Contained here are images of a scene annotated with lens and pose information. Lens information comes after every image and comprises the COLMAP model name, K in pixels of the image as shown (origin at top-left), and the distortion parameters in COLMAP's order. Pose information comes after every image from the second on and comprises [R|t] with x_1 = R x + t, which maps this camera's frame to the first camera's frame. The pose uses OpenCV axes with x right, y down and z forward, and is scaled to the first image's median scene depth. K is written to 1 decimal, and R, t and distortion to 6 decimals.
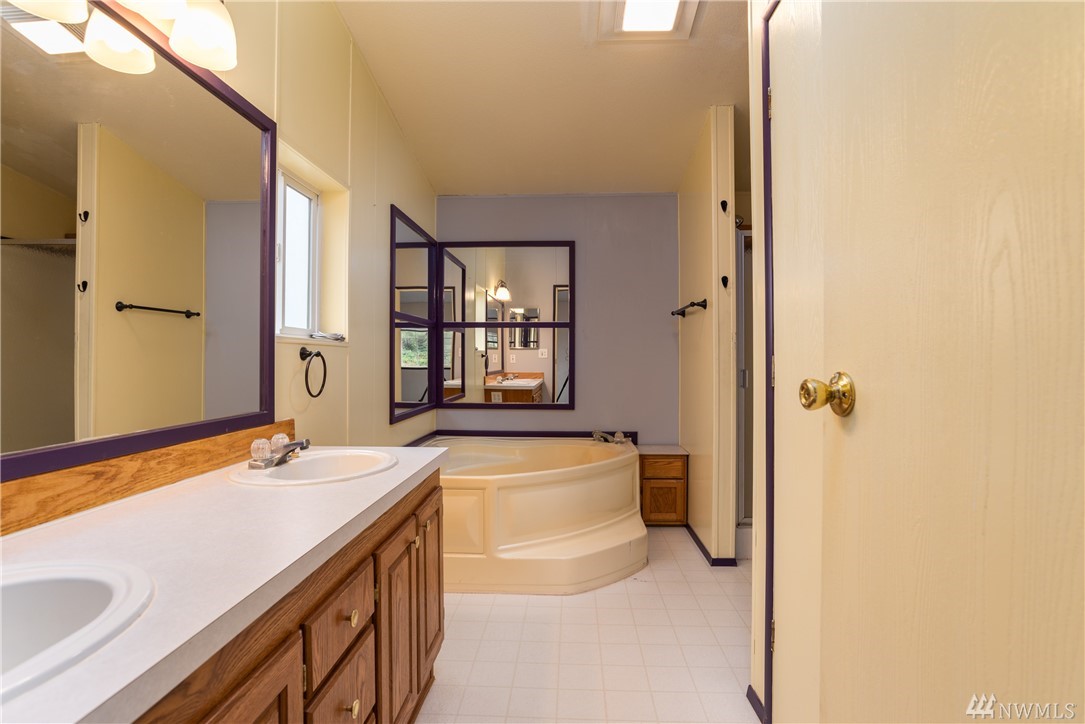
lens RADIAL K [[552.4, 0, 544.3], [0, 552.4, 359.4], [0, 0, 1]] dist [-0.021301, 0.001728]
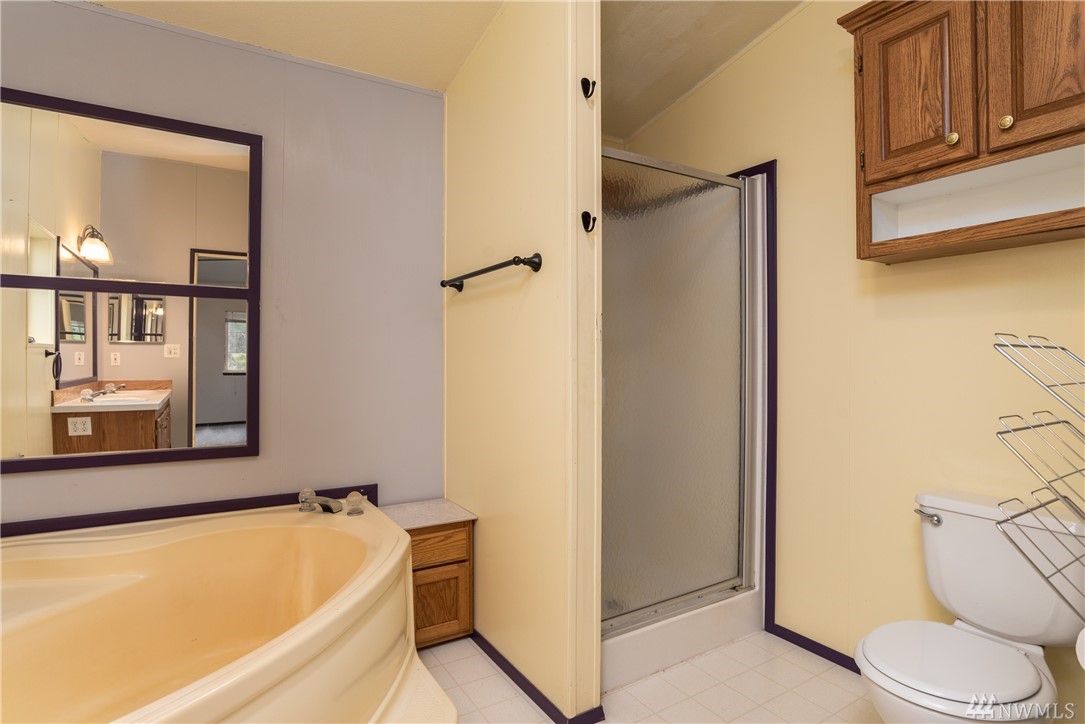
lens RADIAL K [[552.4, 0, 533.0], [0, 552.4, 359.9], [0, 0, 1]] dist [-0.021301, 0.001728]
pose [[0.827530, 0.000327, 0.561421, -0.015251], [-0.000409, 1.000000, 0.000021, -0.000174], [-0.561421, -0.000247, 0.827530, 0.277222]]
